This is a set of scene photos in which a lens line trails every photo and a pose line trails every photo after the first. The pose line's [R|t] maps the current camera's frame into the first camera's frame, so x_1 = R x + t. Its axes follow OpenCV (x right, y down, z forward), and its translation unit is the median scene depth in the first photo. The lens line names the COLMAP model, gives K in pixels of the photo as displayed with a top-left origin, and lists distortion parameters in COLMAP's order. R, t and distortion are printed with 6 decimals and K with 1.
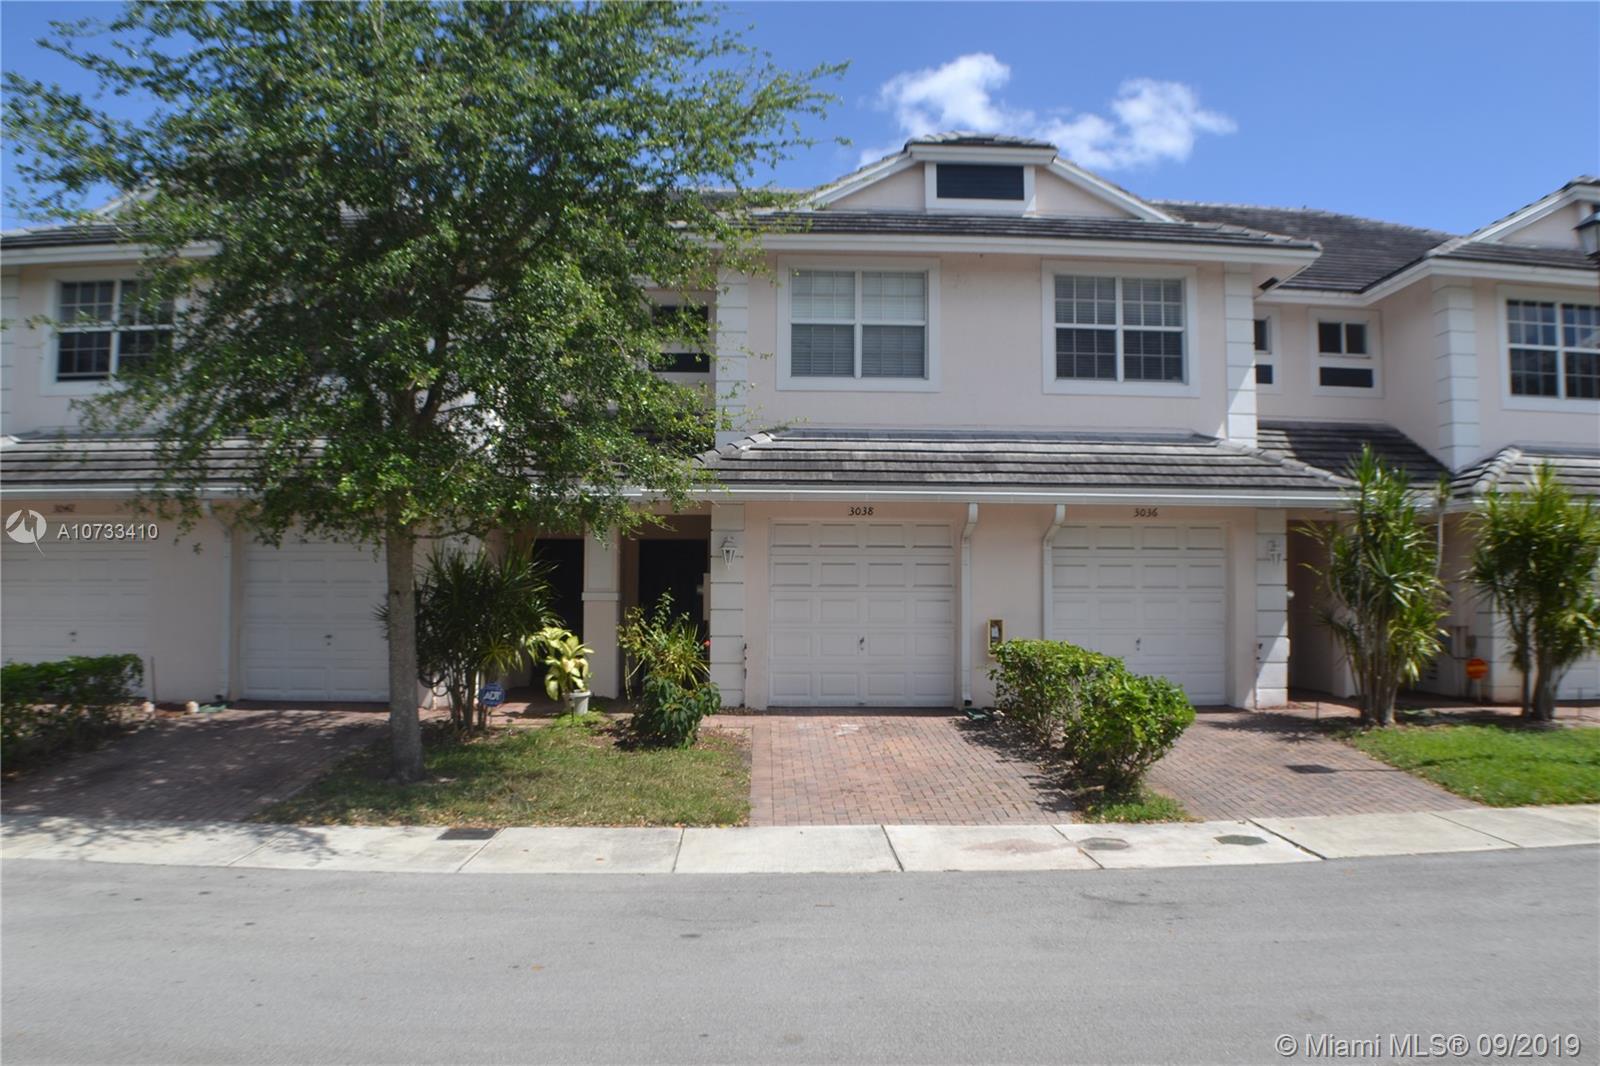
lens RADIAL K [[1230.2, 0, 802.0], [0, 1230.2, 577.8], [0, 0, 1]] dist [-0.135639, -0.004513]
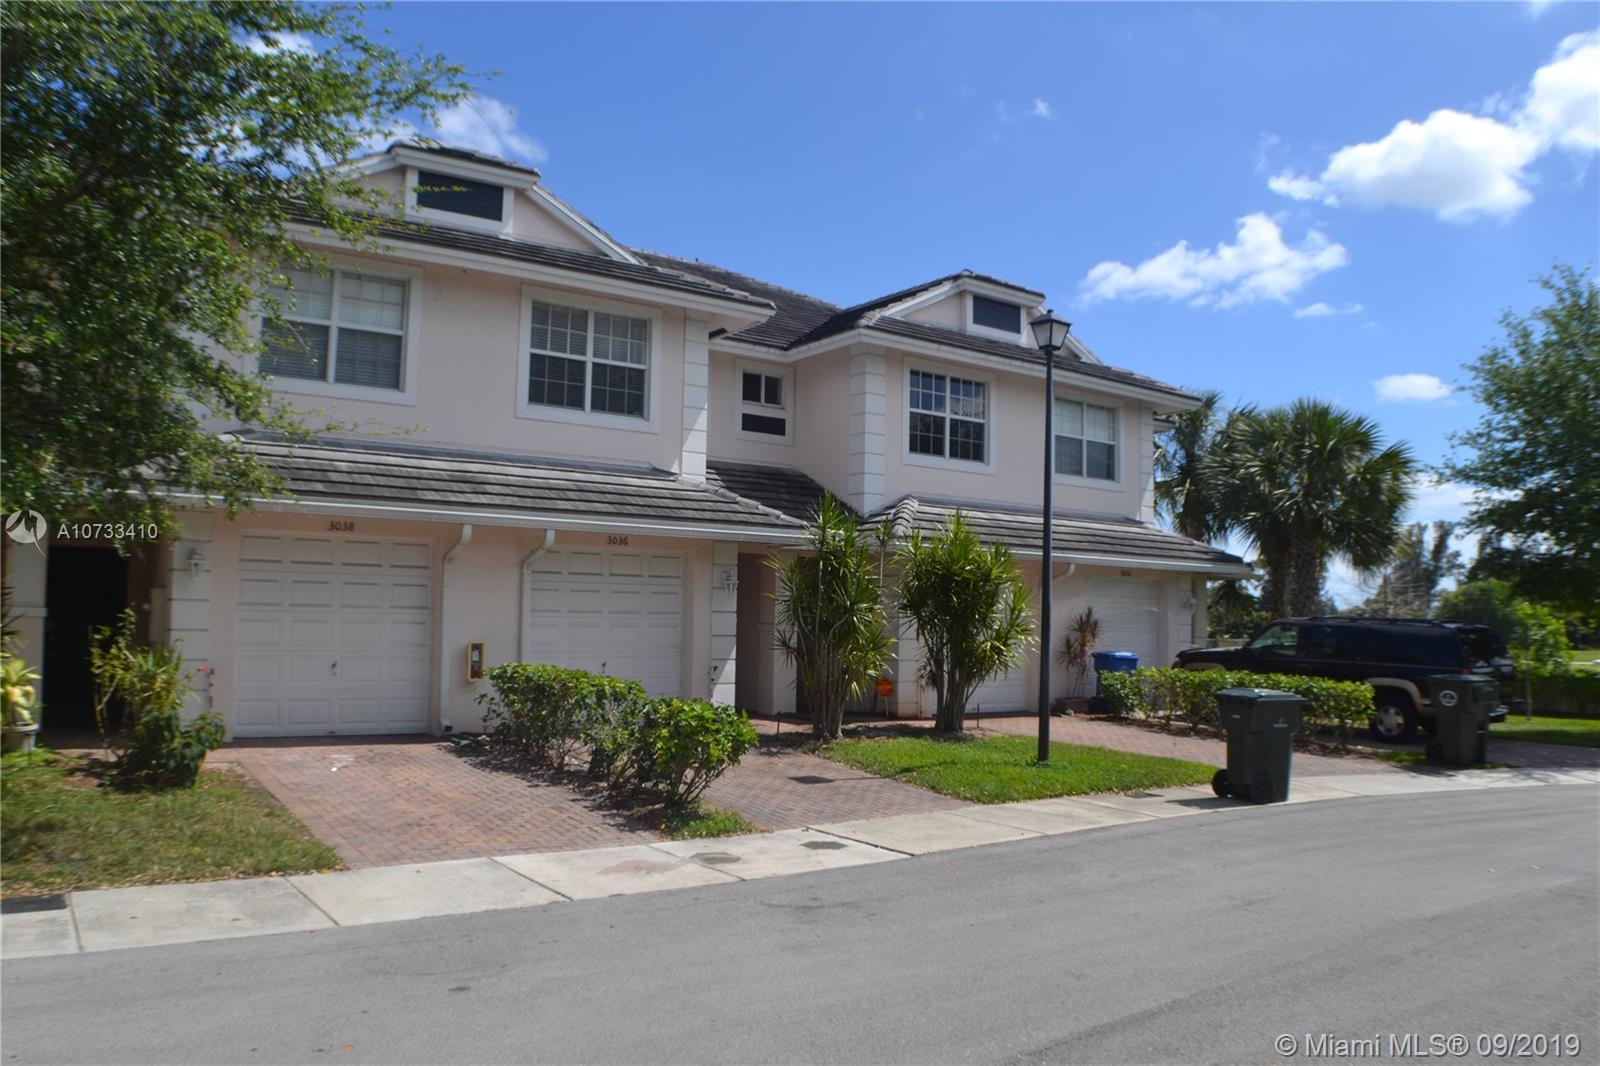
lens RADIAL K [[1230.2, 0, 802.0], [0, 1230.2, 577.8], [0, 0, 1]] dist [-0.135639, -0.004513]
pose [[0.833237, 0.030176, 0.552092, -0.157141], [-0.020798, 0.999514, -0.023242, -0.000774], [-0.552525, 0.007883, 0.833459, 0.038890]]
